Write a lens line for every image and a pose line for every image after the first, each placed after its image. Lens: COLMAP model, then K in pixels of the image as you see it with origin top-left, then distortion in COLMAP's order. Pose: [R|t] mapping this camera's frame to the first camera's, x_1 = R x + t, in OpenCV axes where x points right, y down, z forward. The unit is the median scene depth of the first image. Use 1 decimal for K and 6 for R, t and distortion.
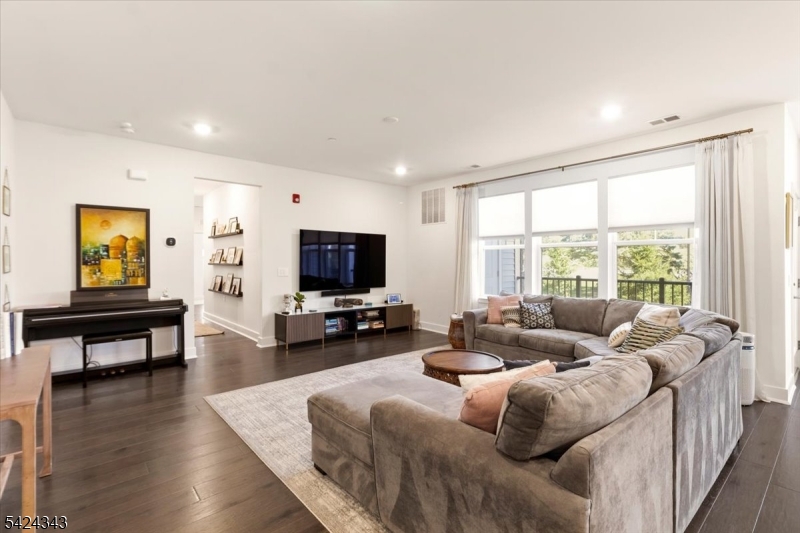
lens RADIAL K [[367.9, 0, 396.5], [0, 367.9, 261.8], [0, 0, 1]] dist [0.003133, 0.001540]
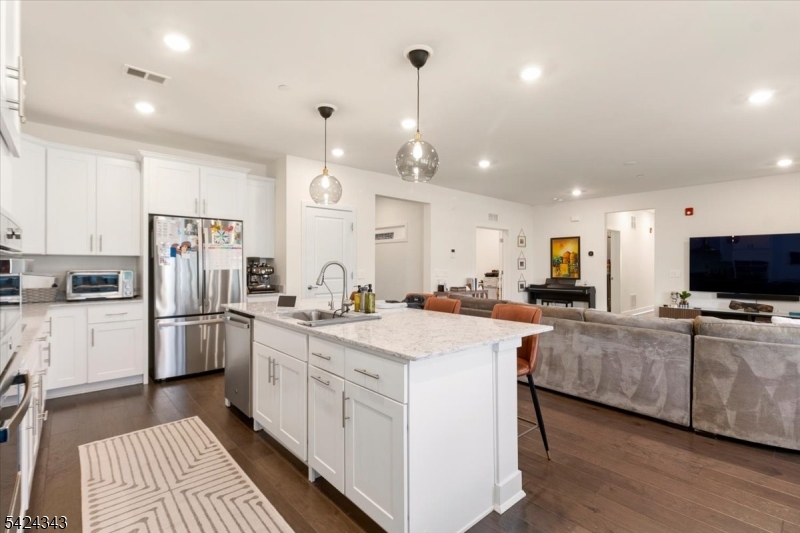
lens RADIAL K [[367.9, 0, 399.0], [0, 367.9, 263.9], [0, 0, 1]] dist [0.003133, 0.001540]
pose [[0.013311, -0.002133, -0.999909, 1.156871], [-0.001882, 0.999996, -0.002159, -0.000497], [0.999910, 0.001910, 0.013307, 0.074606]]
